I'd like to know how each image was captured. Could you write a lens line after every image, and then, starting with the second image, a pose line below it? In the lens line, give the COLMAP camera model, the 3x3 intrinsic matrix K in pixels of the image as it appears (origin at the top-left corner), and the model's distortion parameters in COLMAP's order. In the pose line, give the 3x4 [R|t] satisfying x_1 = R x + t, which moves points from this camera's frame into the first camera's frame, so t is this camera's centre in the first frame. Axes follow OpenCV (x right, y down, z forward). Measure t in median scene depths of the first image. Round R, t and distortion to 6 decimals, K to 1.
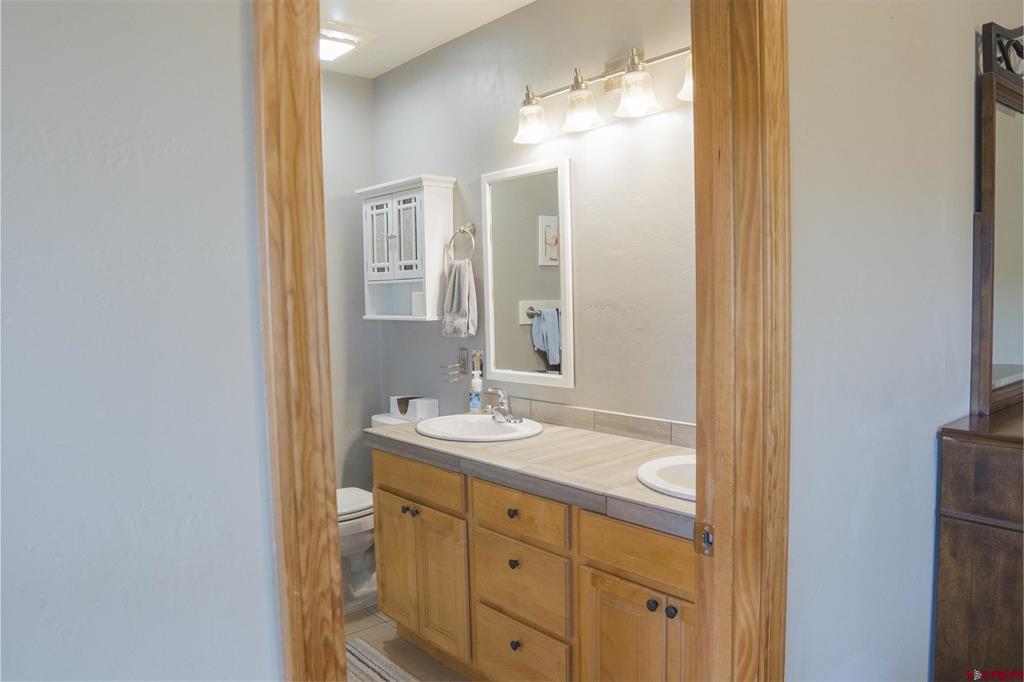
lens RADIAL K [[714.6, 0, 514.0], [0, 714.6, 339.2], [0, 0, 1]] dist [-0.110261, 0.063676]
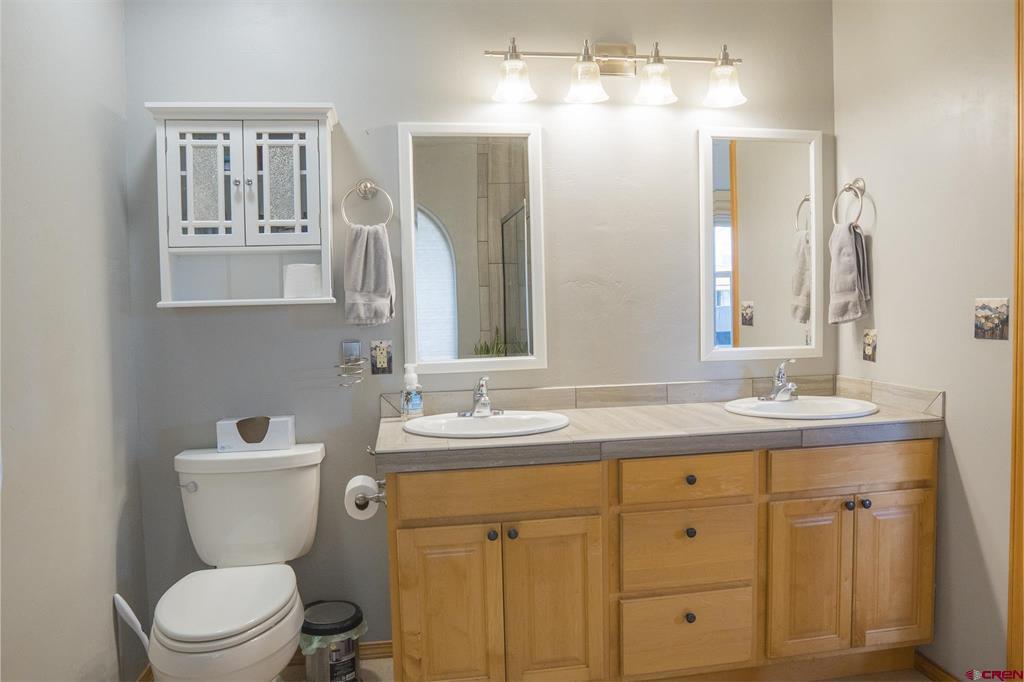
lens RADIAL K [[714.6, 0, 510.7], [0, 714.6, 338.6], [0, 0, 1]] dist [-0.110261, 0.063676]
pose [[0.537197, -0.029572, 0.842938, -0.702484], [0.067518, 0.997686, -0.008028, 0.031991], [-0.840750, 0.061226, 0.537950, 0.500443]]
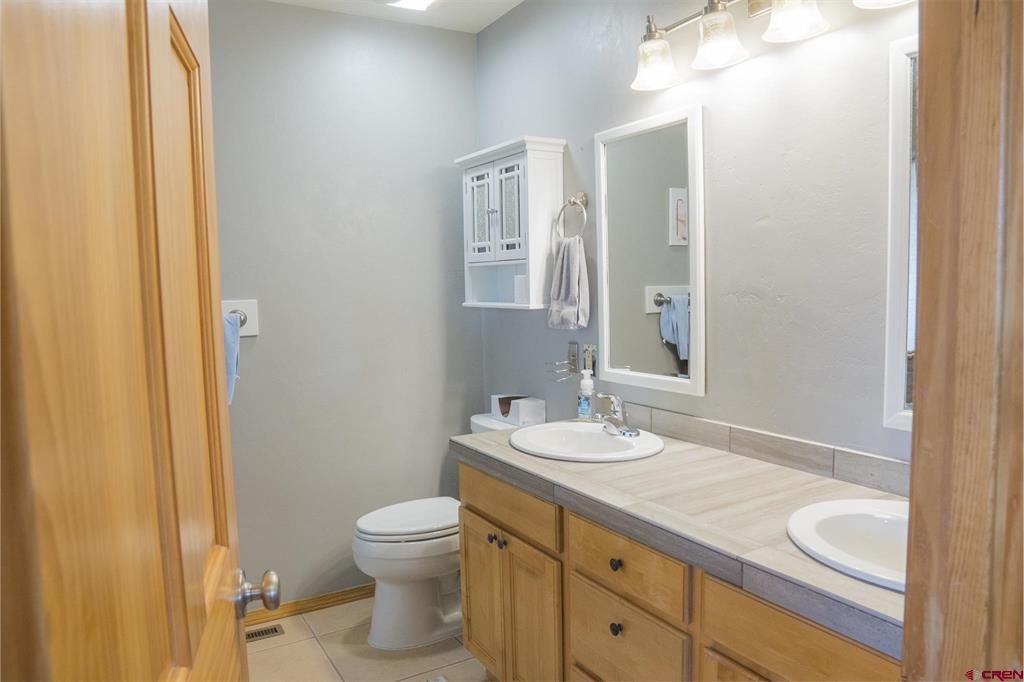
lens RADIAL K [[714.6, 0, 516.6], [0, 714.6, 341.2], [0, 0, 1]] dist [-0.110261, 0.063676]
pose [[0.982583, 0.015357, -0.185190, 0.022211], [-0.010856, 0.999621, 0.025293, -0.009986], [0.185508, -0.022842, 0.982377, 0.176121]]
